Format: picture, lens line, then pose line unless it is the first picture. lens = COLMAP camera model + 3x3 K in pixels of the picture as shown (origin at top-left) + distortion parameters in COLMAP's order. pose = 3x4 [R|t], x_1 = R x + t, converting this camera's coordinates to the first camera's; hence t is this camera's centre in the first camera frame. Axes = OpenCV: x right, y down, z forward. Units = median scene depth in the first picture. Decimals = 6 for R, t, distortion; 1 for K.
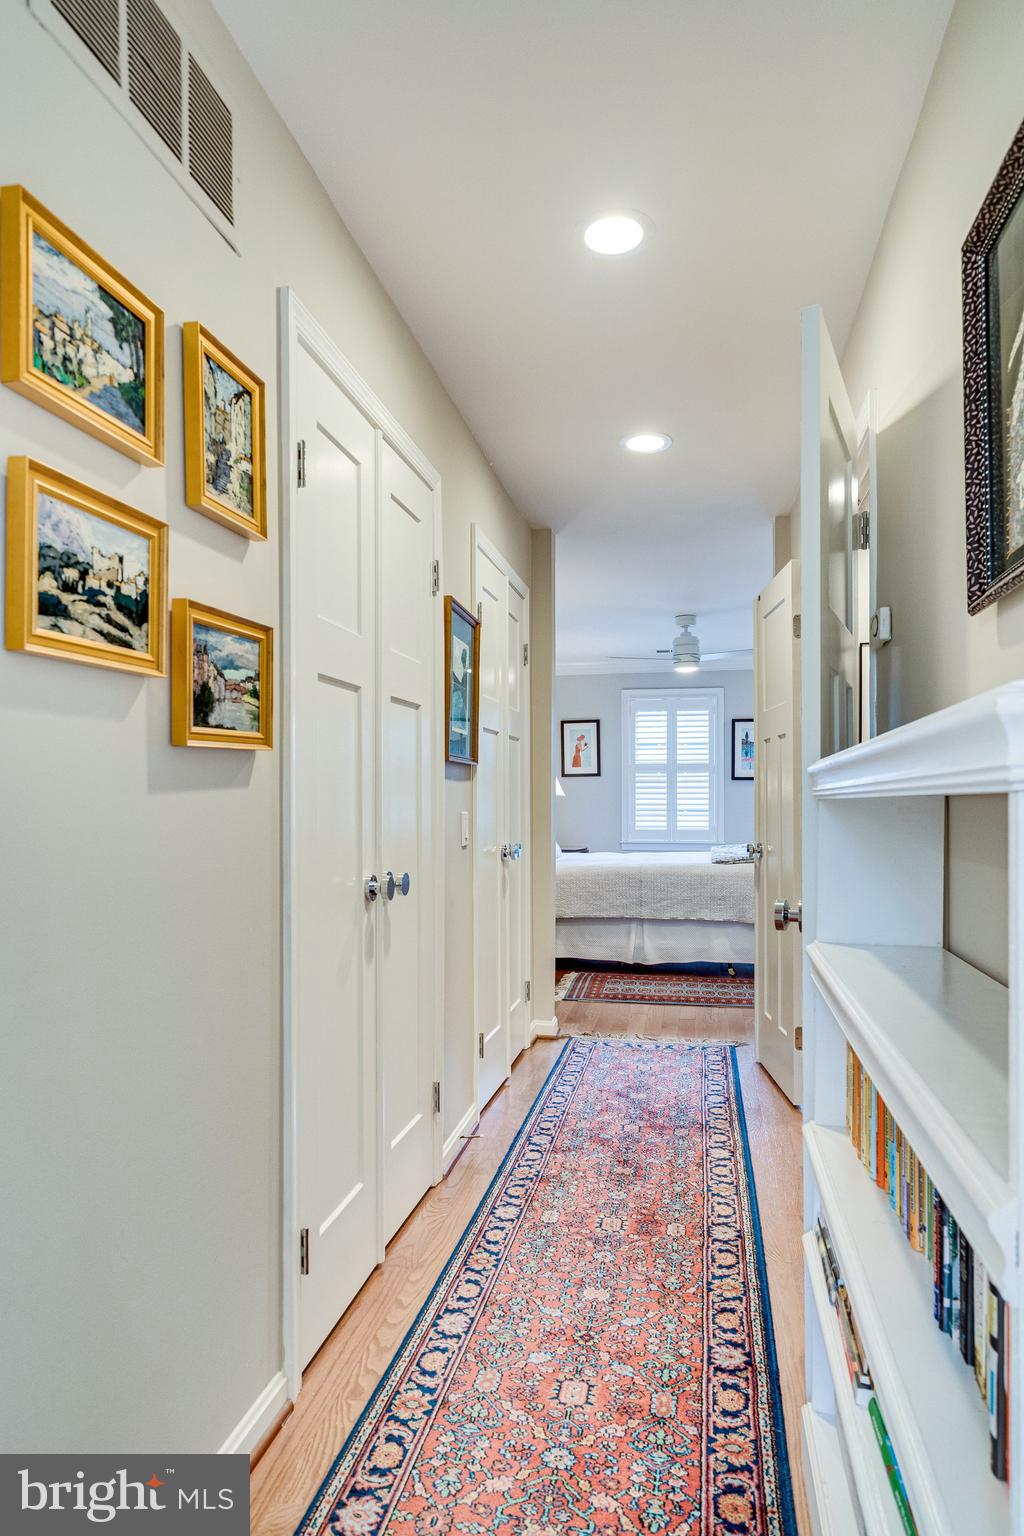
lens RADIAL K [[831.3, 0, 522.0], [0, 831.3, 795.1], [0, 0, 1]] dist [0.004749, -0.000490]
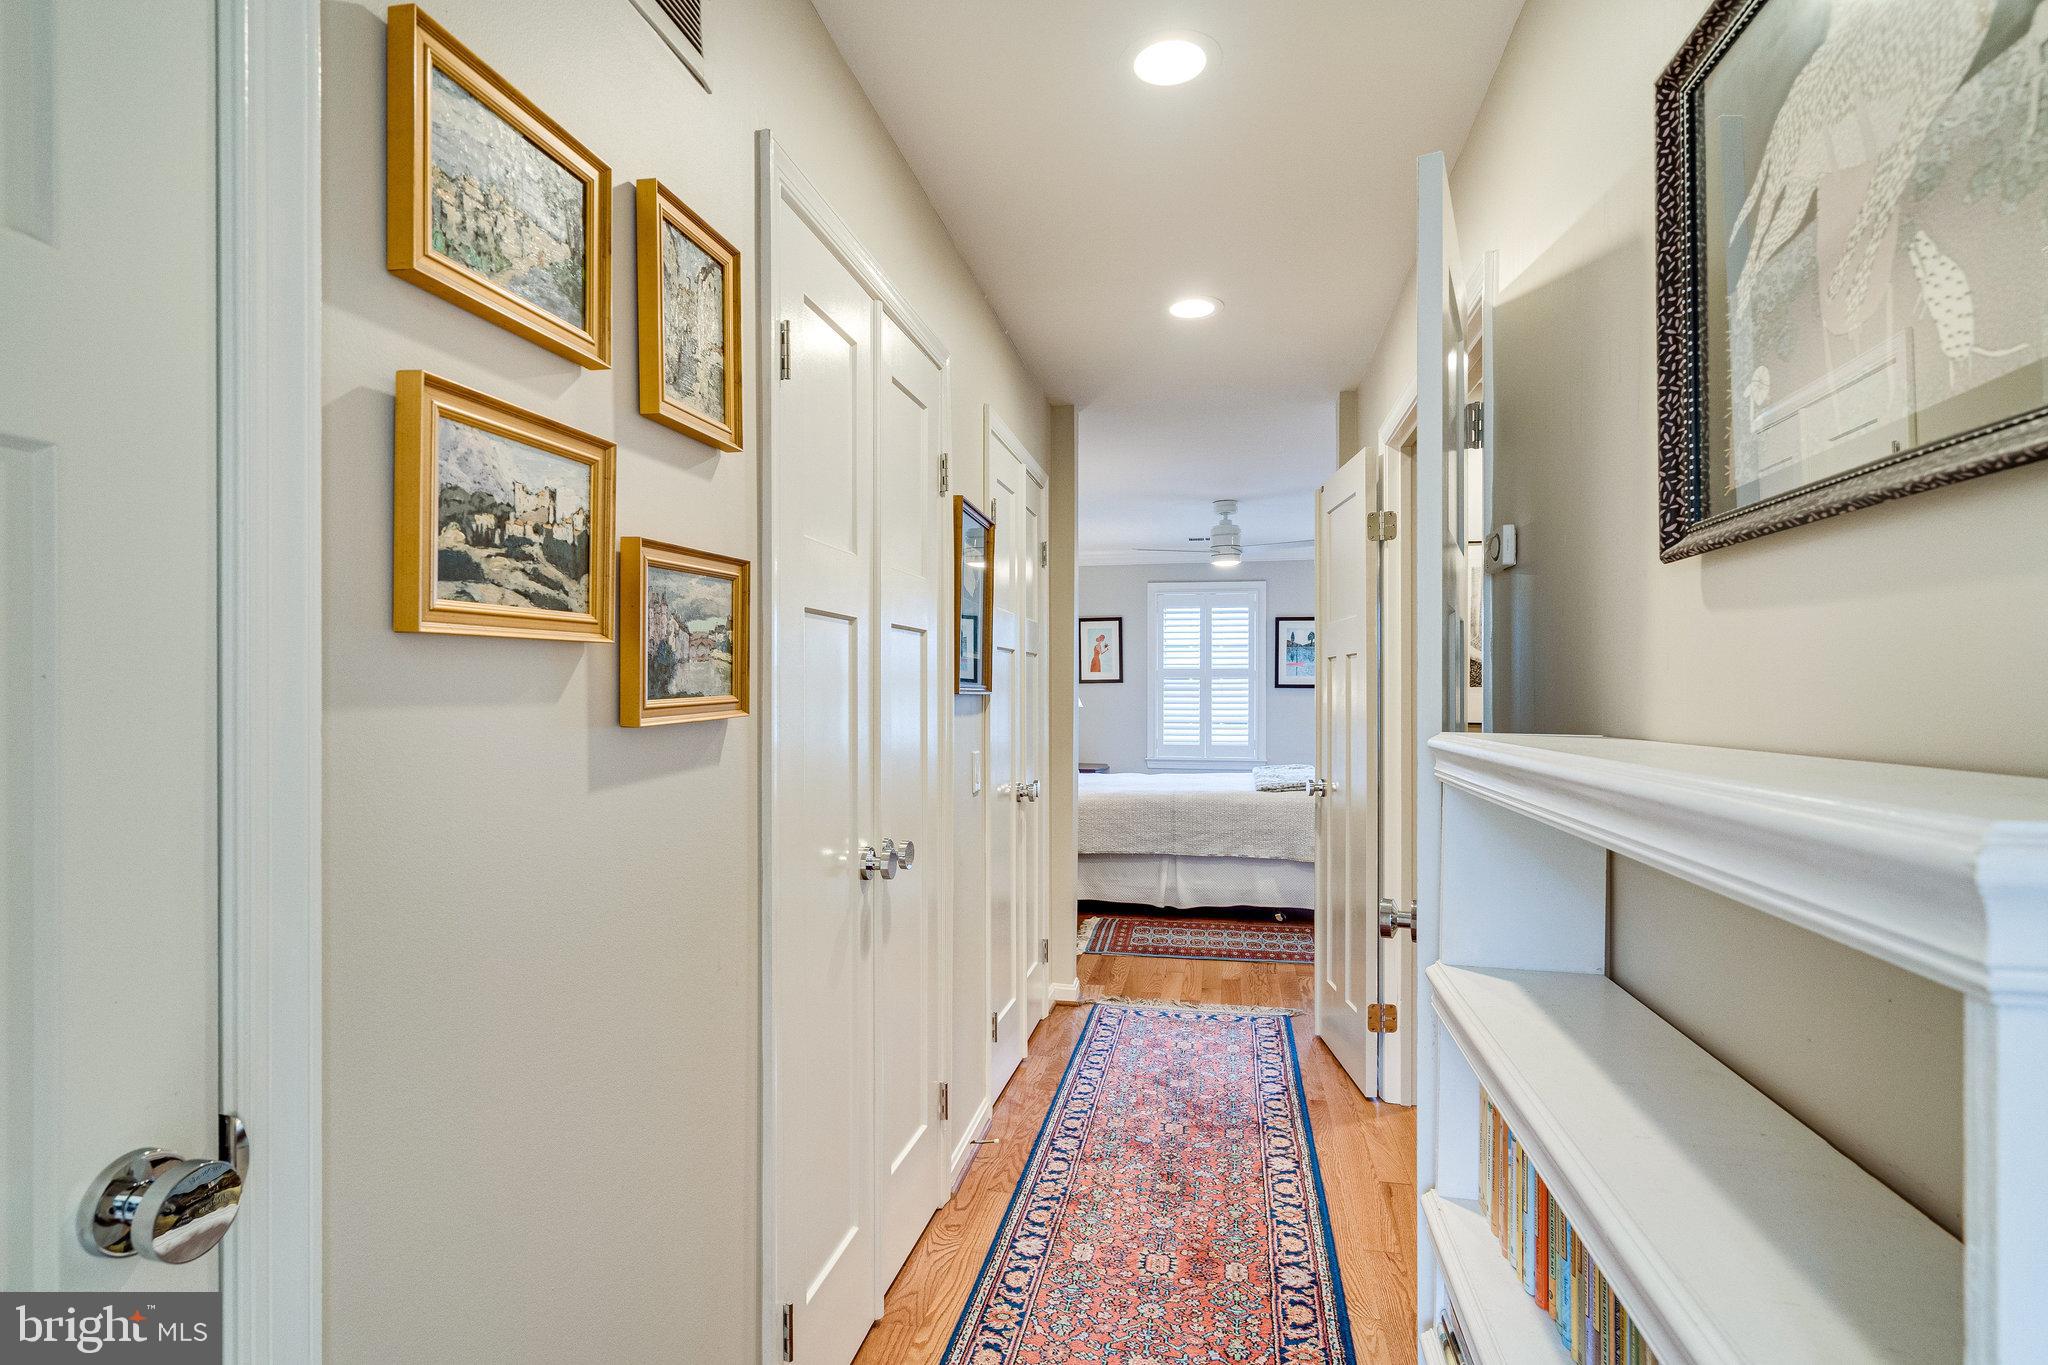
lens RADIAL K [[941.9, 0, 1019.1], [0, 941.9, 693.6], [0, 0, 1]] dist [-0.000627, 0.000627]
pose [[0.999968, 0.001953, -0.007781, -0.029391], [-0.001937, 0.999996, 0.002145, -0.063159], [0.007786, -0.002130, 0.999967, 0.086155]]
